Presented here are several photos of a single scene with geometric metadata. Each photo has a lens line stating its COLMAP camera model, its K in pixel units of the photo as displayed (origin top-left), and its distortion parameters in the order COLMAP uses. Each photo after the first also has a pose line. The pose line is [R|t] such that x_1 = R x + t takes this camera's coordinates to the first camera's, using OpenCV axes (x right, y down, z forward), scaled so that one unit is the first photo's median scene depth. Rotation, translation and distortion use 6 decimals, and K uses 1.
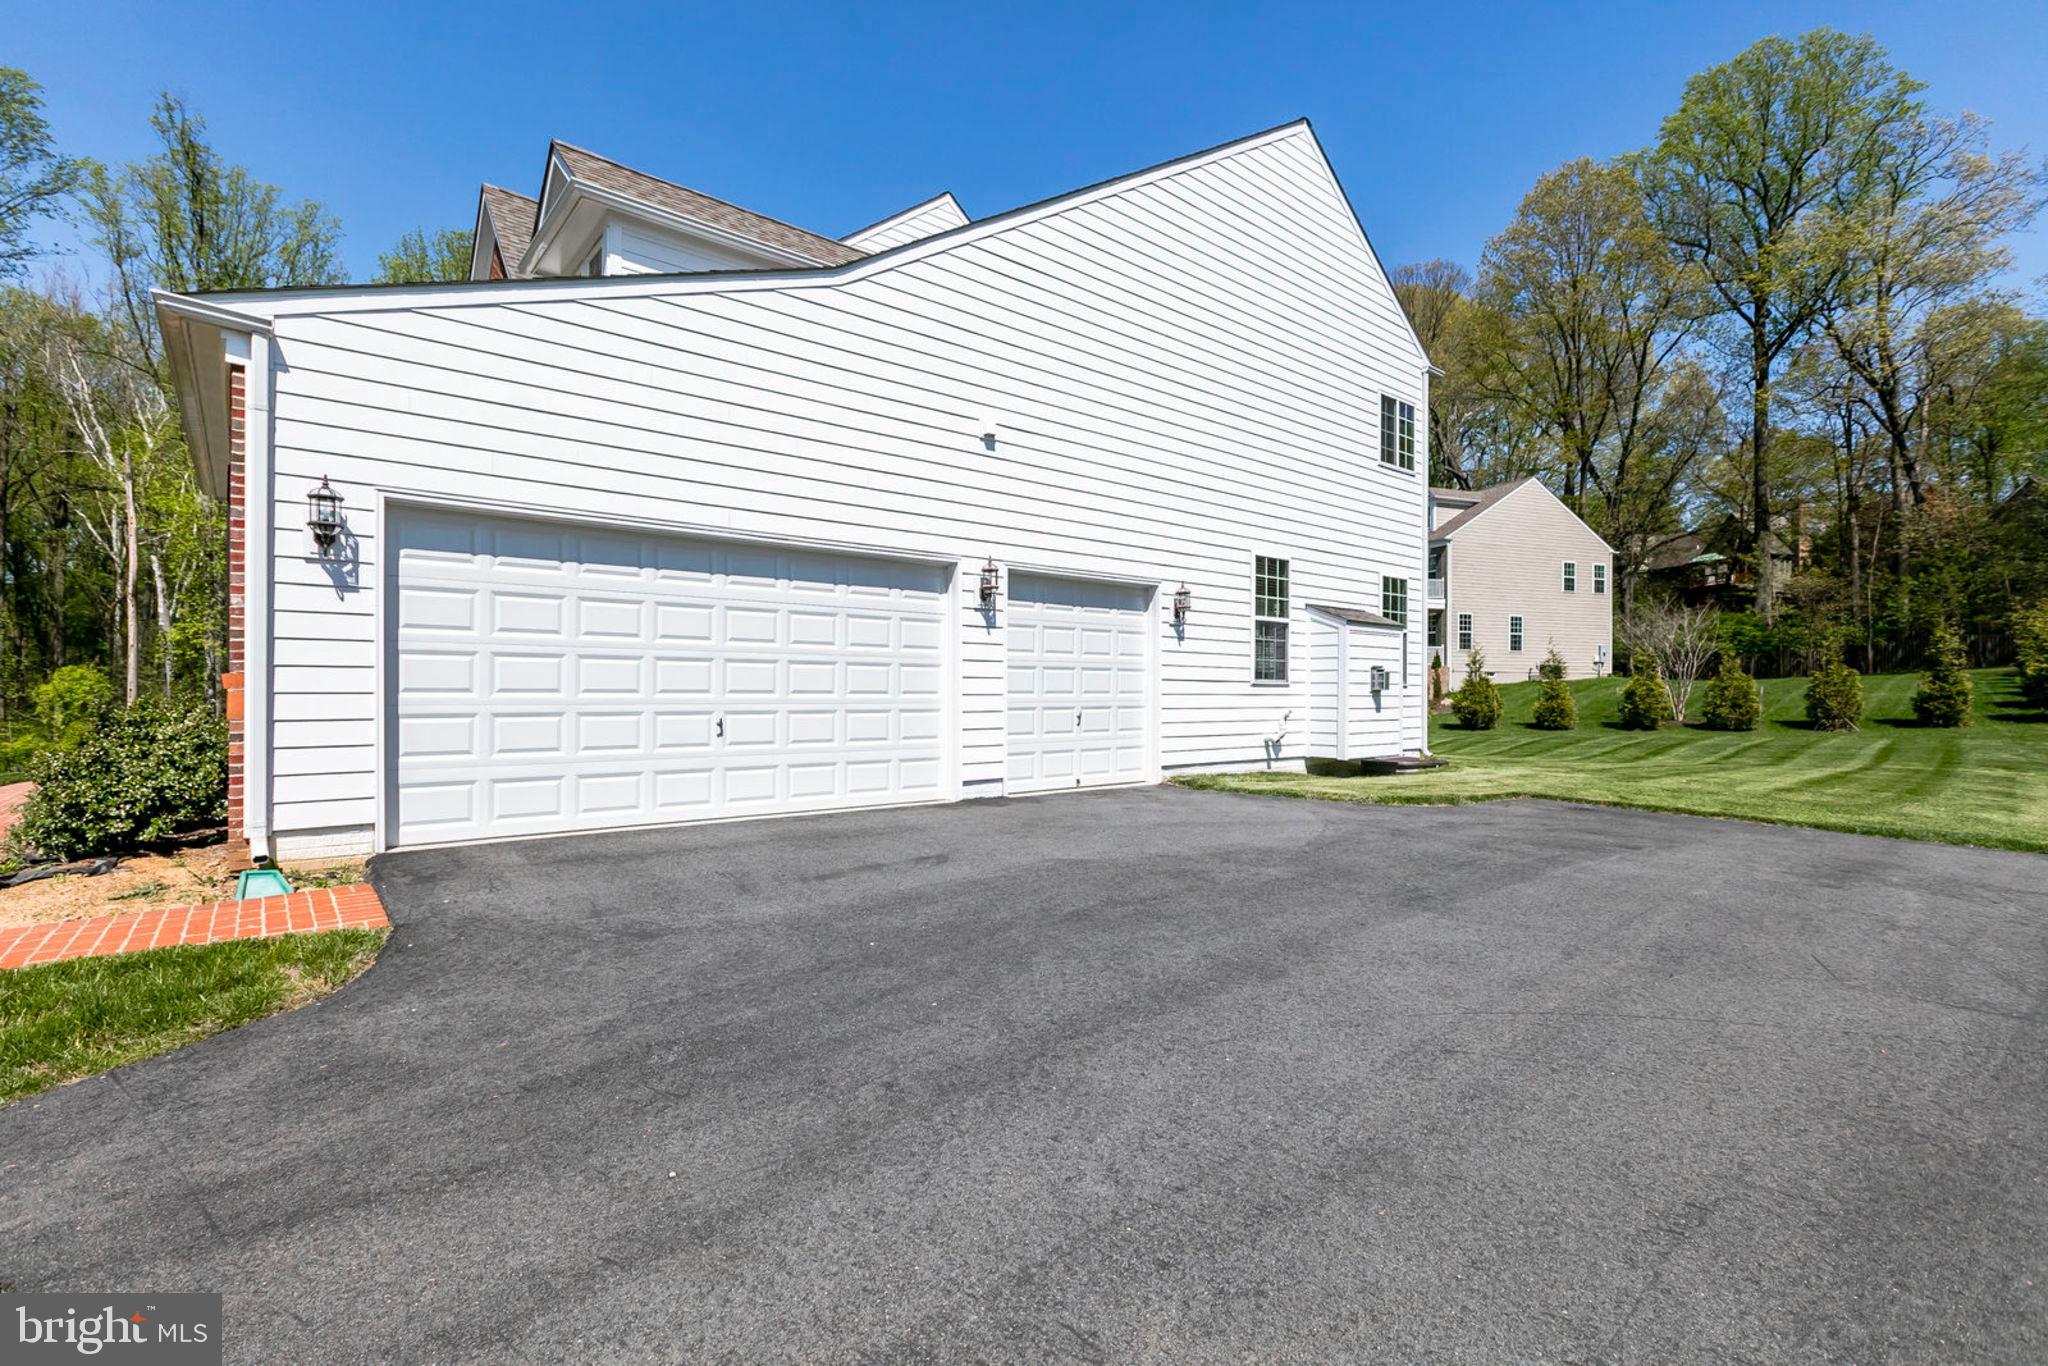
lens RADIAL K [[928.0, 0, 1027.6], [0, 928.0, 685.5], [0, 0, 1]] dist [0.001978, 0.000171]
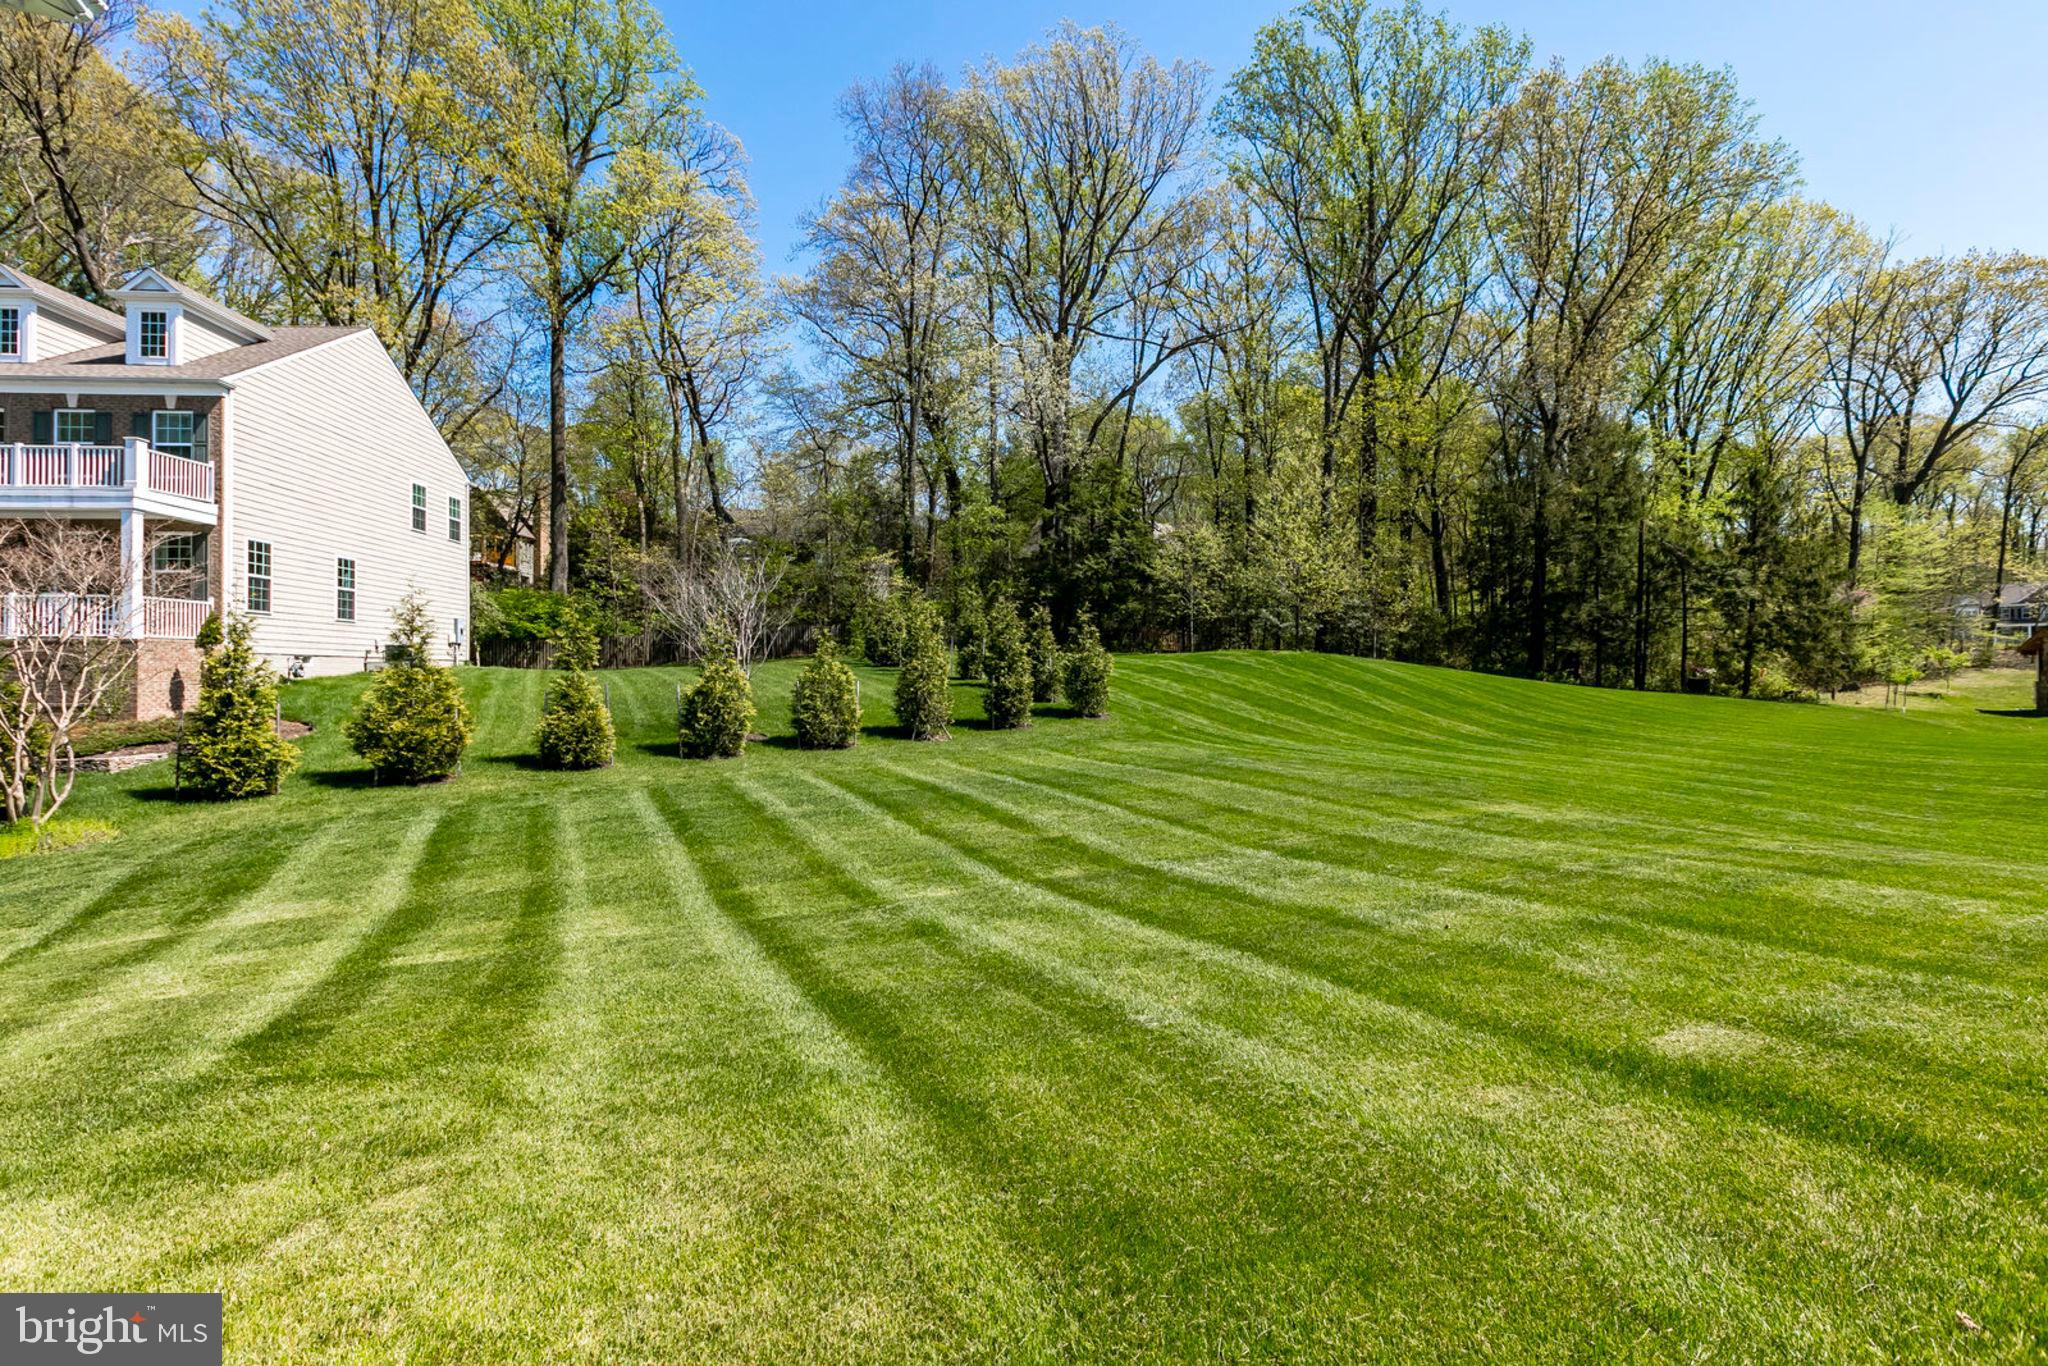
lens RADIAL K [[928.0, 0, 1027.0], [0, 928.0, 674.8], [0, 0, 1]] dist [0.001978, 0.000171]
pose [[0.301052, -0.004385, 0.953598, 0.082675], [0.002343, 0.999990, 0.003859, -0.002951], [-0.953605, 0.001072, 0.301060, 0.336652]]
